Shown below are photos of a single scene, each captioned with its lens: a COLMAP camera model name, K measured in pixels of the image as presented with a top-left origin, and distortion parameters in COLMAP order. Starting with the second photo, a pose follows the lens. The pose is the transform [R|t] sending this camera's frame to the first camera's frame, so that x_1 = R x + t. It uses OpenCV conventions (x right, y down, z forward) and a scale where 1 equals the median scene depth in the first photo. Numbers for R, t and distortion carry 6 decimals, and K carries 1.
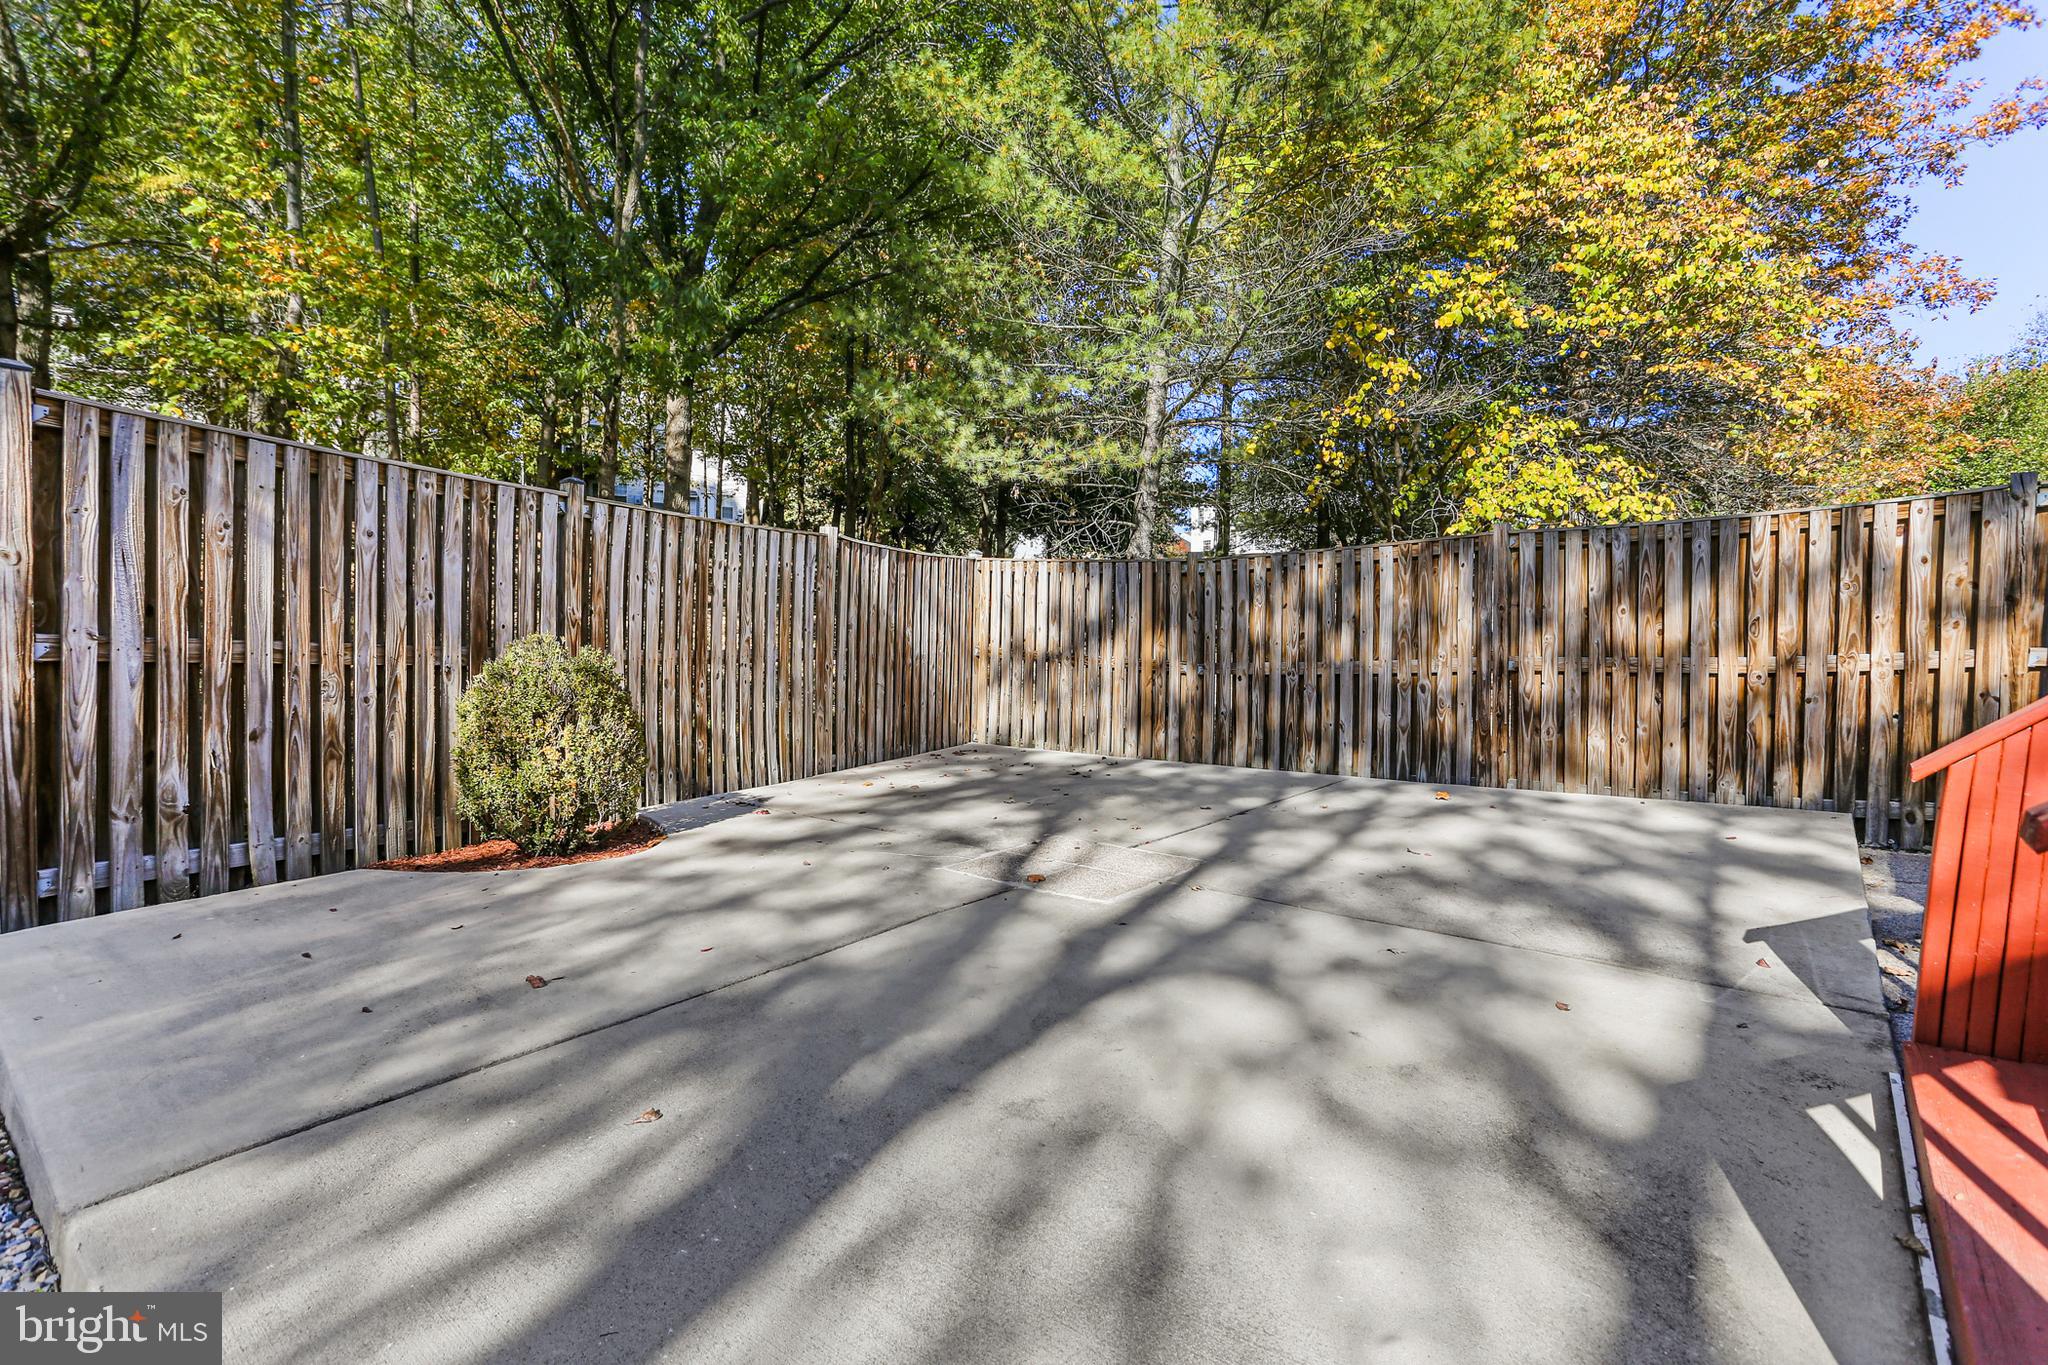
lens RADIAL K [[956.6, 0, 1024.8], [0, 956.6, 669.0], [0, 0, 1]] dist [0.001517, 0.000592]
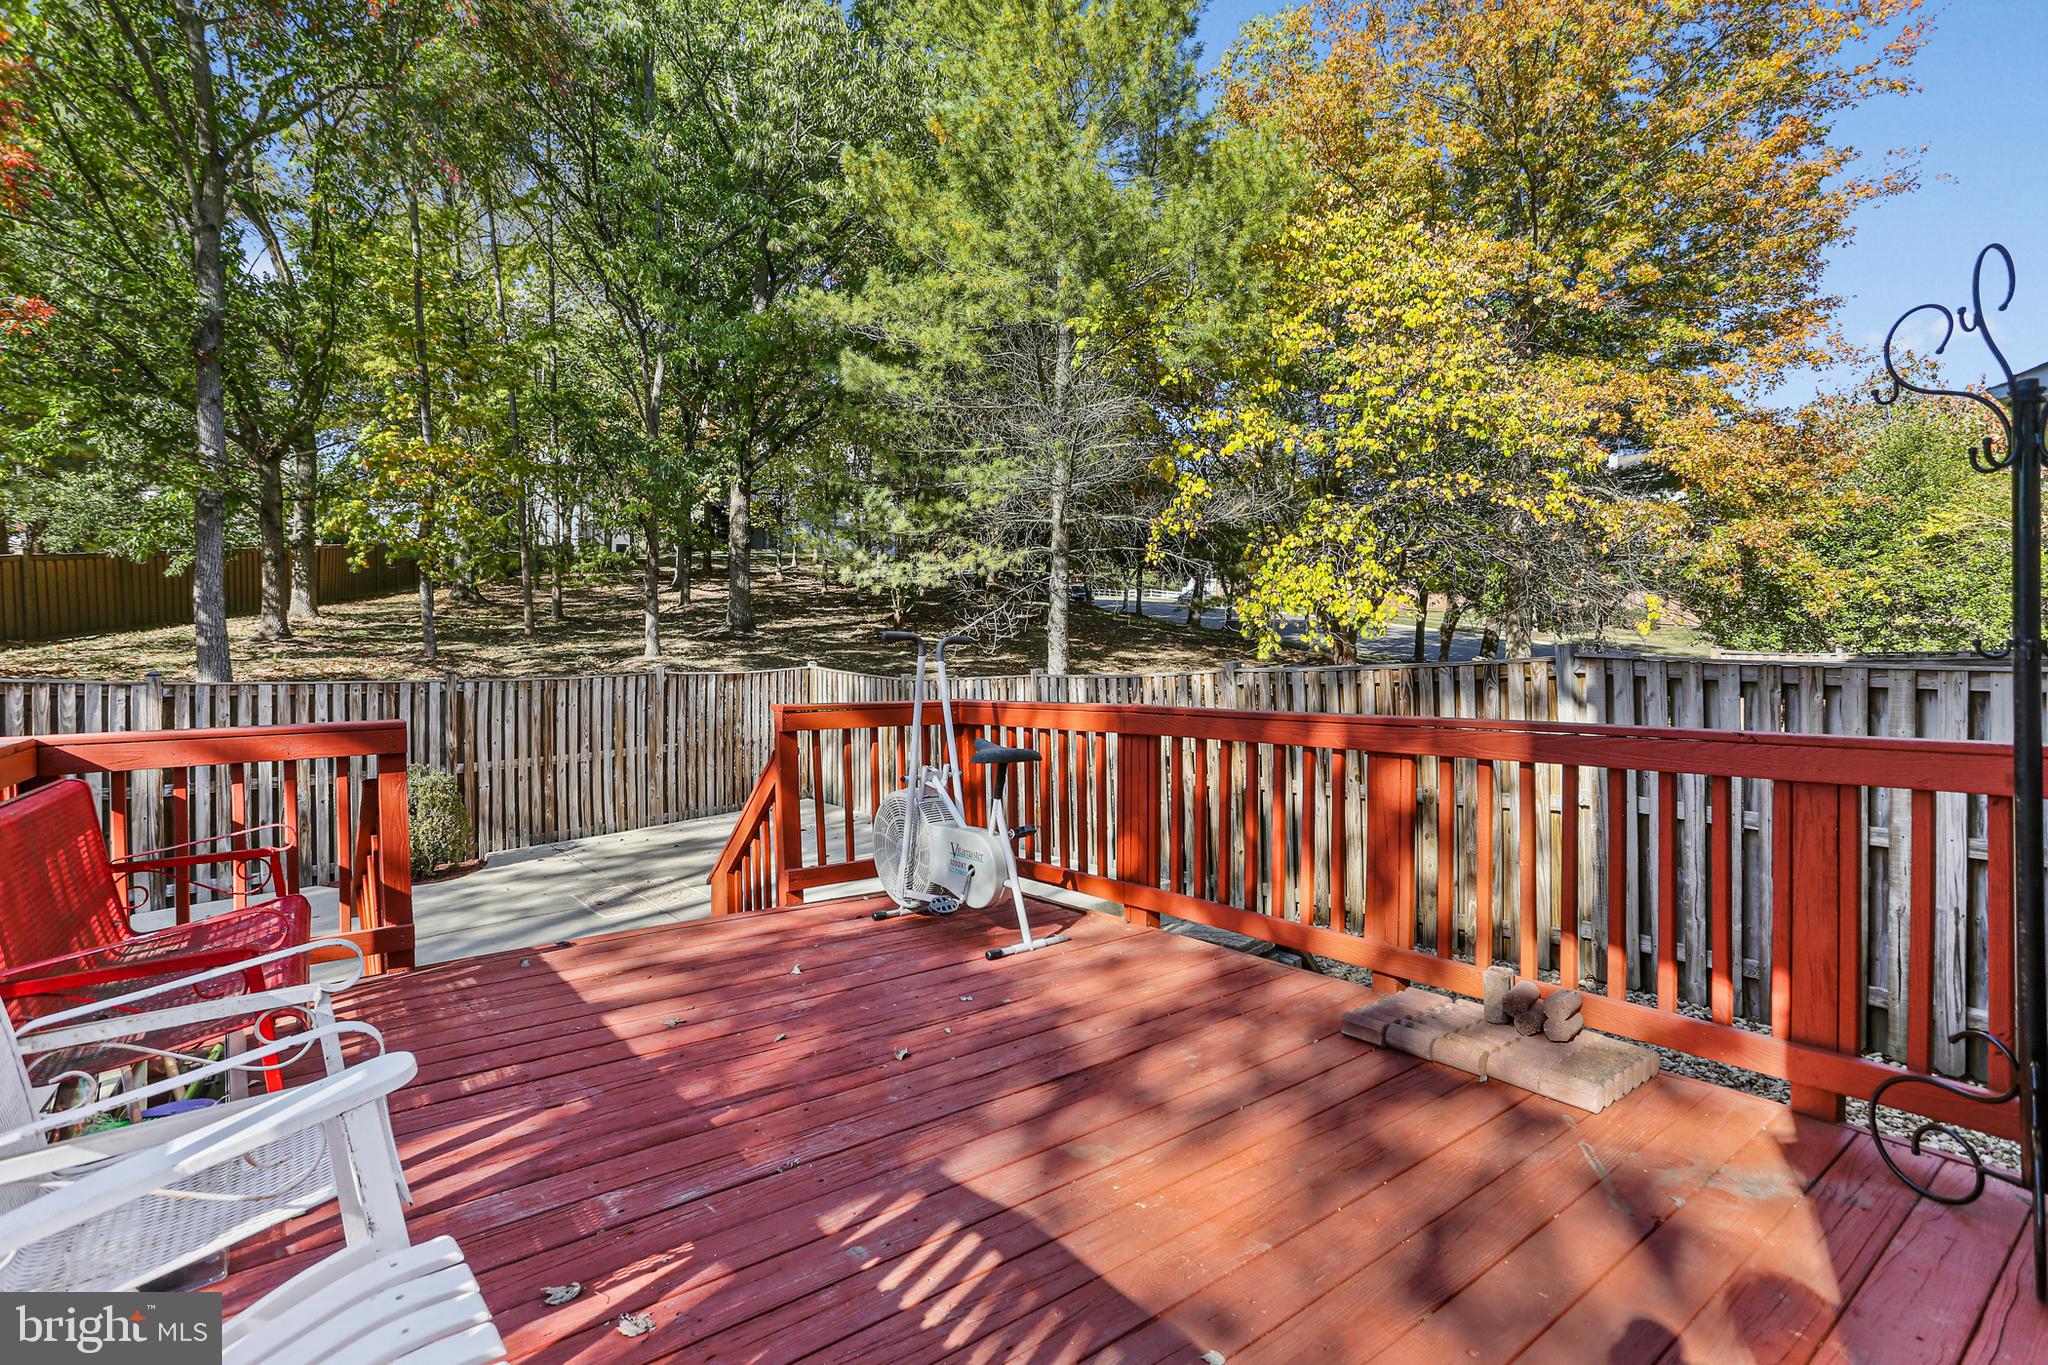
lens RADIAL K [[956.6, 0, 1024.8], [0, 956.6, 669.0], [0, 0, 1]] dist [0.001517, 0.000592]
pose [[0.975175, -0.014543, -0.220958, 0.706478], [0.013754, 0.999892, -0.005111, -0.127055], [0.221009, 0.001945, 0.975270, -0.377887]]
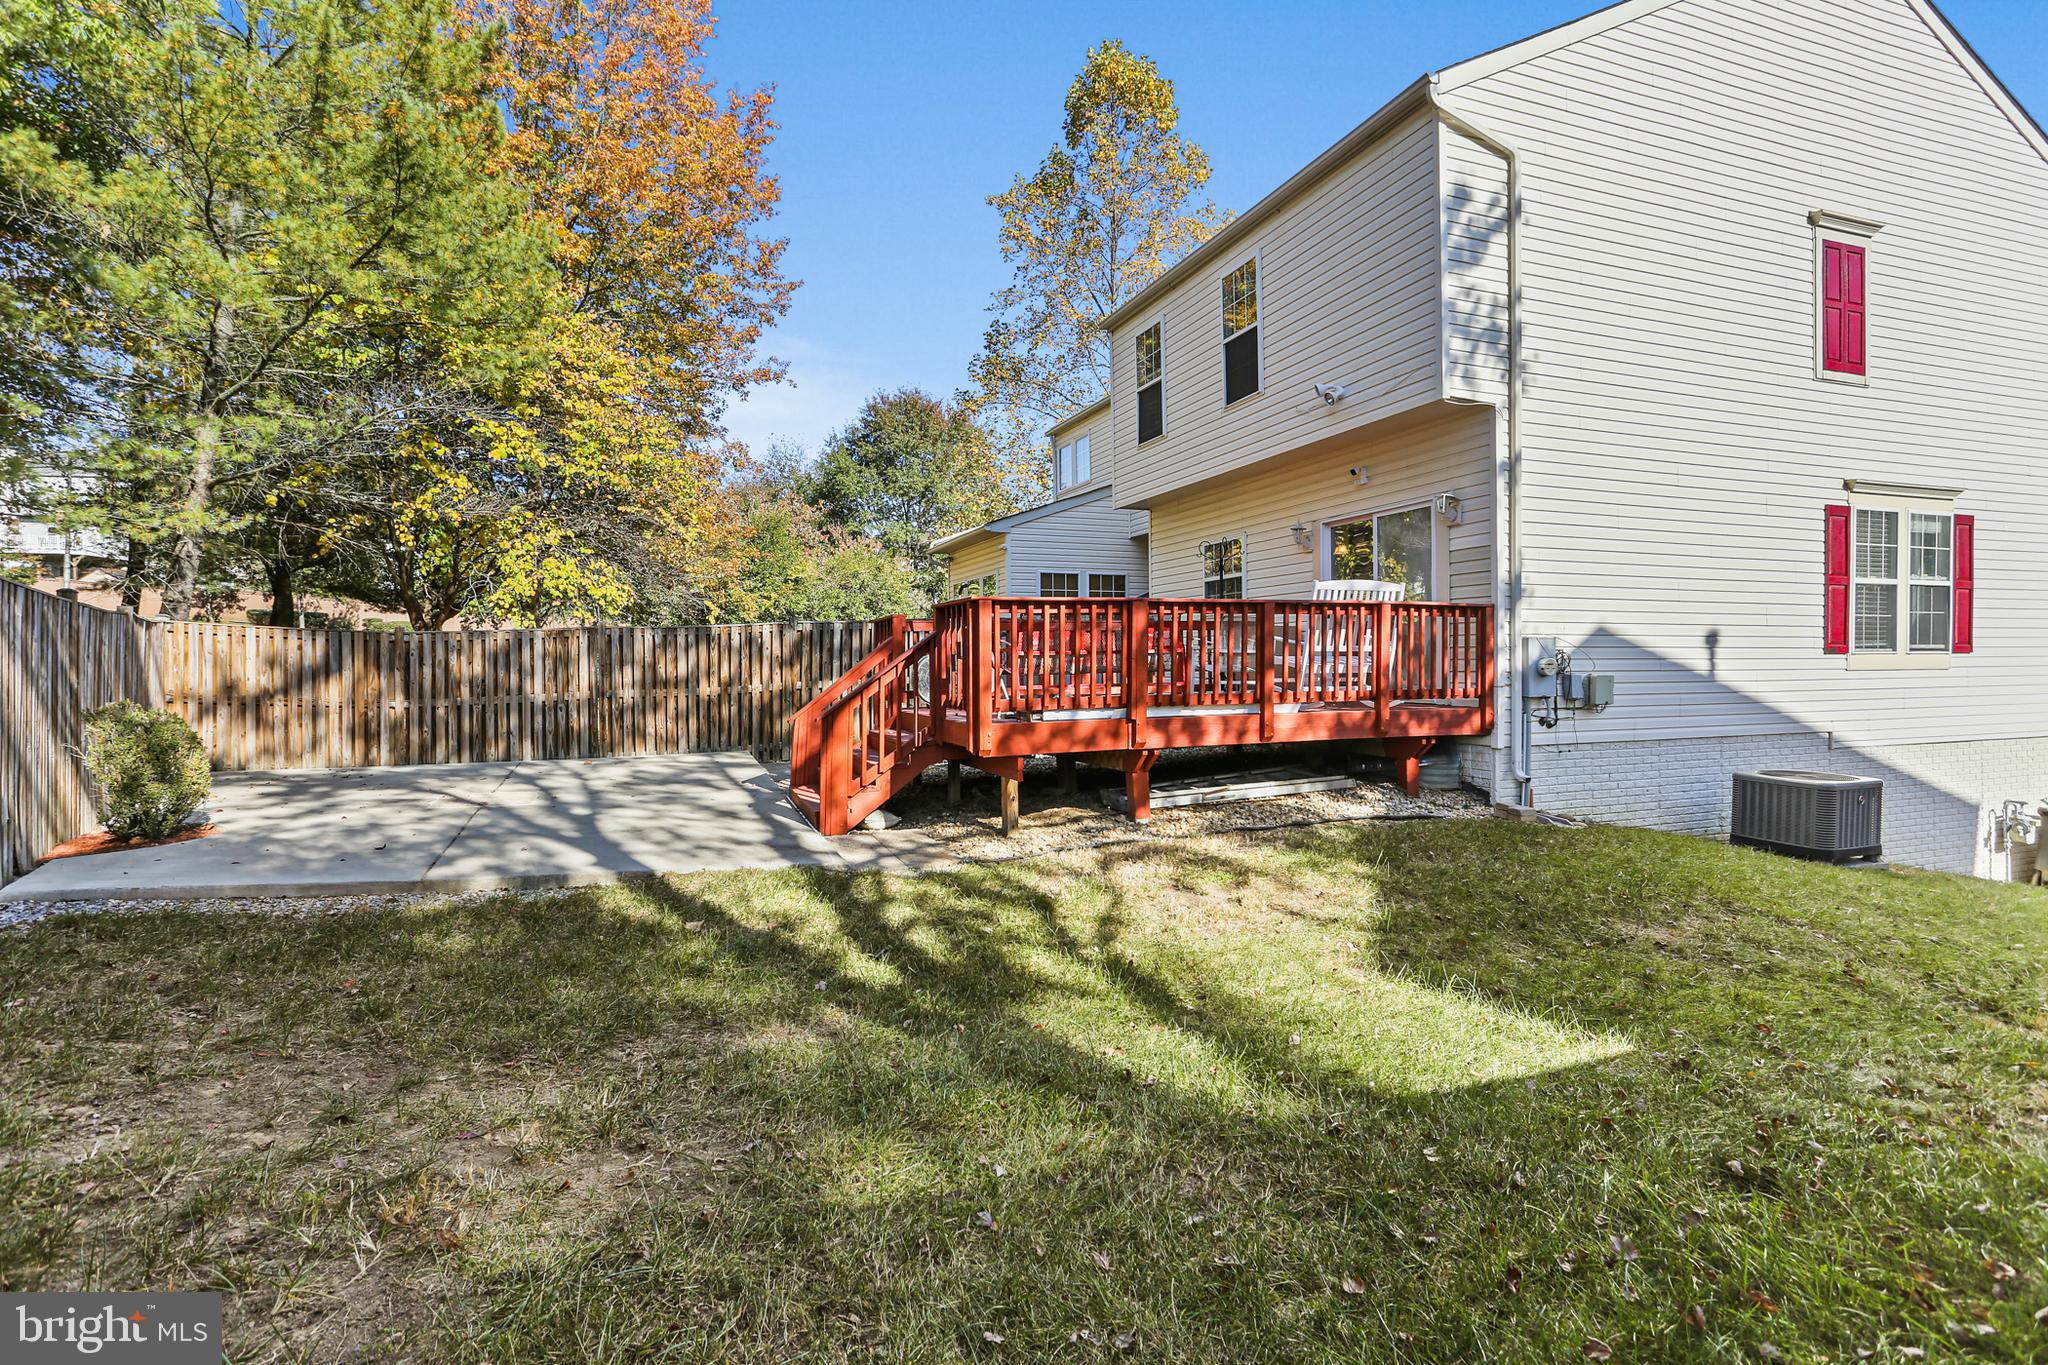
lens RADIAL K [[956.6, 0, 1024.8], [0, 956.6, 669.0], [0, 0, 1]] dist [0.001517, 0.000592]
pose [[0.494007, -0.007572, 0.869425, -0.634160], [0.052334, 0.998408, -0.021041, 0.036376], [-0.867881, 0.055895, 0.493617, -0.563617]]
